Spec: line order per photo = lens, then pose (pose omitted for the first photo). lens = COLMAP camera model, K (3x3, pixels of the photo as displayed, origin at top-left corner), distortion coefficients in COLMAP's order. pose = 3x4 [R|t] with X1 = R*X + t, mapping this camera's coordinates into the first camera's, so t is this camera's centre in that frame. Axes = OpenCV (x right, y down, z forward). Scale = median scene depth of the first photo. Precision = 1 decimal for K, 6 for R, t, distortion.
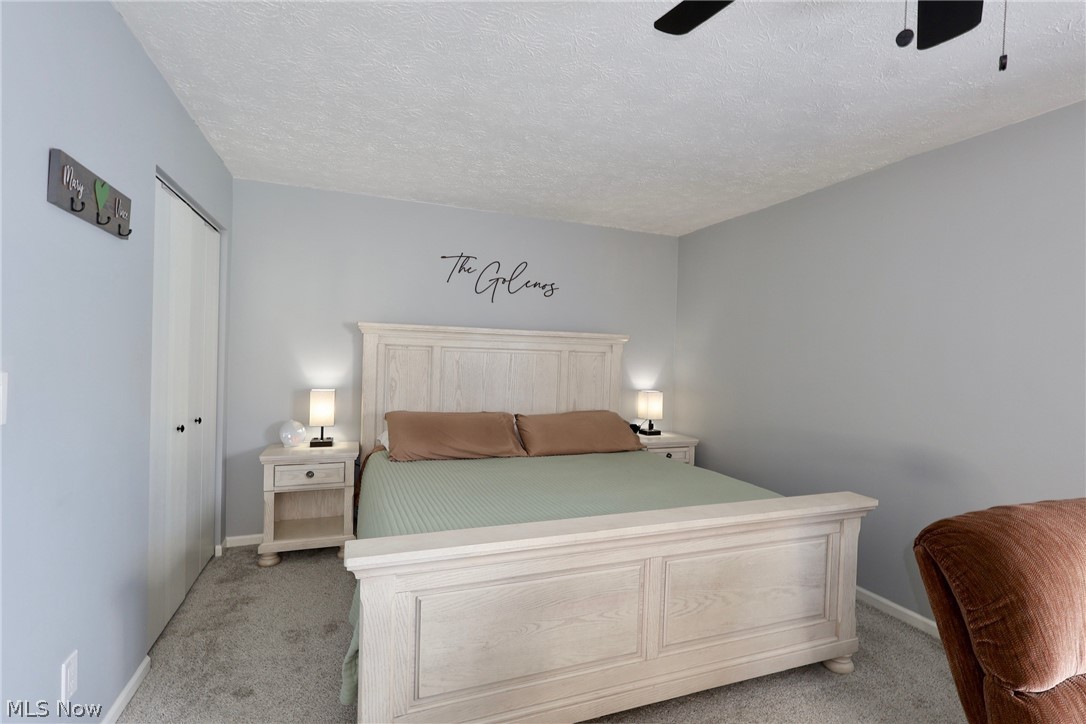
lens RADIAL K [[501.4, 0, 546.0], [0, 501.4, 363.9], [0, 0, 1]] dist [-0.001780, 0.000171]
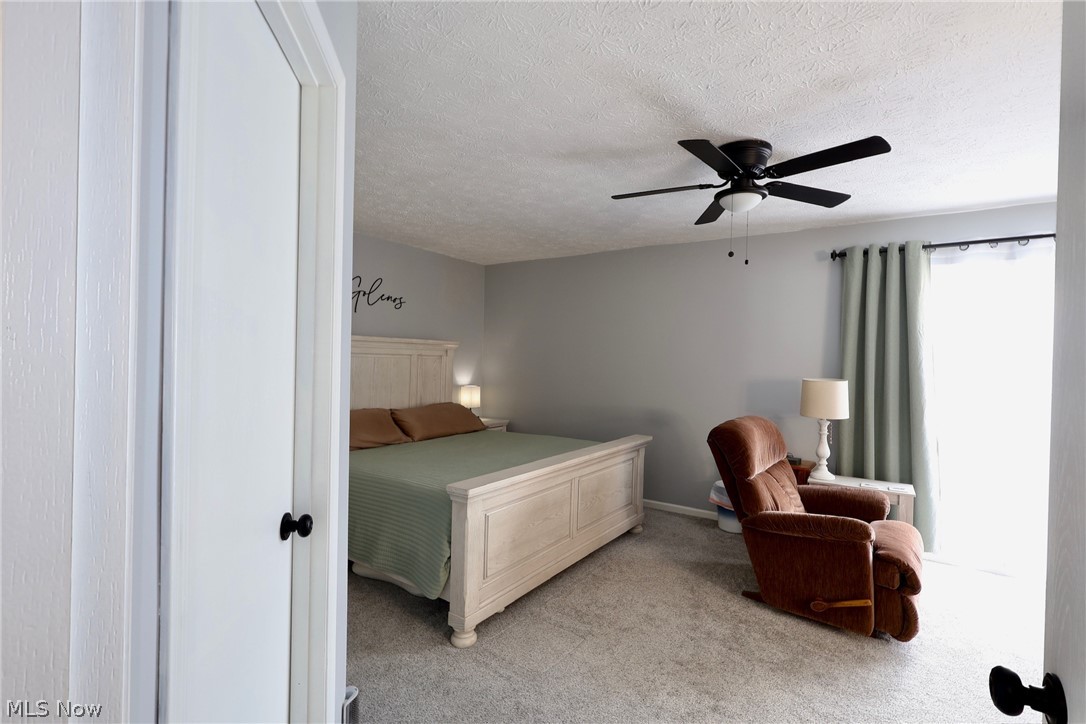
lens RADIAL K [[501.4, 0, 546.0], [0, 501.4, 363.9], [0, 0, 1]] dist [-0.001780, 0.000171]
pose [[0.820174, -0.015102, 0.571915, -0.605921], [0.012634, 0.999886, 0.008285, -0.016039], [-0.571975, 0.000430, 0.820271, -0.256112]]
